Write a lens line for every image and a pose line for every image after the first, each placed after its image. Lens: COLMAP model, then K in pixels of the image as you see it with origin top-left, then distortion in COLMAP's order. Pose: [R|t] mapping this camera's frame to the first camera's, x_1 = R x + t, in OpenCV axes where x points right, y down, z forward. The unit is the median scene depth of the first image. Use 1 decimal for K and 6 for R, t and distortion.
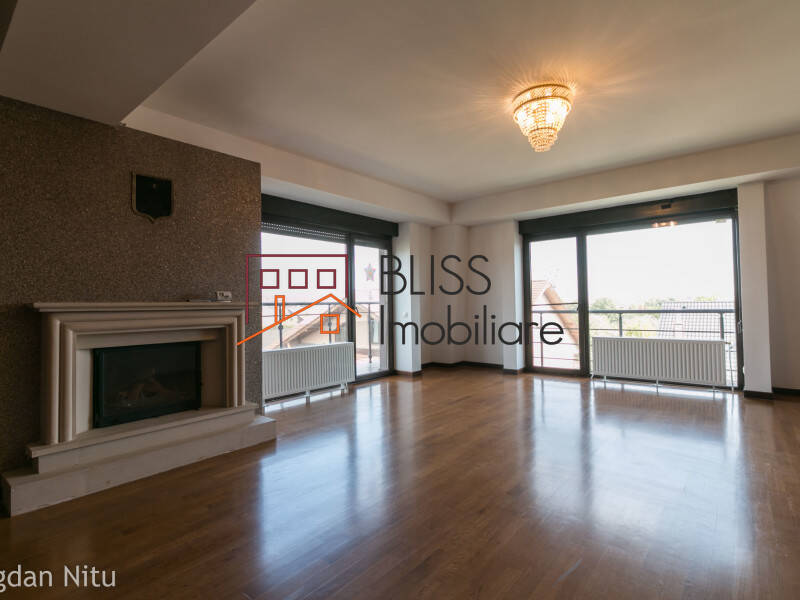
lens RADIAL K [[411.6, 0, 398.4], [0, 411.6, 296.3], [0, 0, 1]] dist [-0.000129, 0.001148]
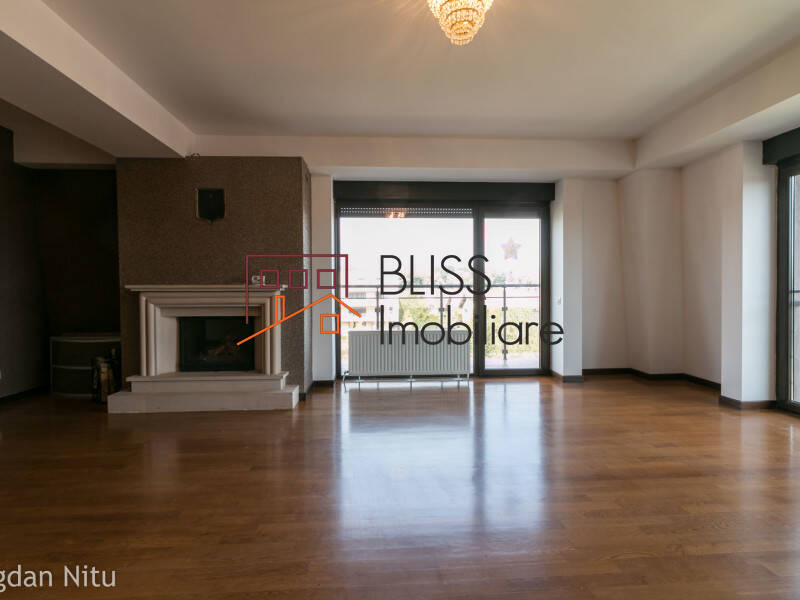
lens RADIAL K [[411.6, 0, 398.4], [0, 411.6, 296.3], [0, 0, 1]] dist [-0.000129, 0.001148]
pose [[0.685853, 0.026086, -0.727272, 0.707464], [0.009194, 0.998967, 0.044501, -0.002157], [0.727682, -0.037207, 0.684905, 0.479343]]
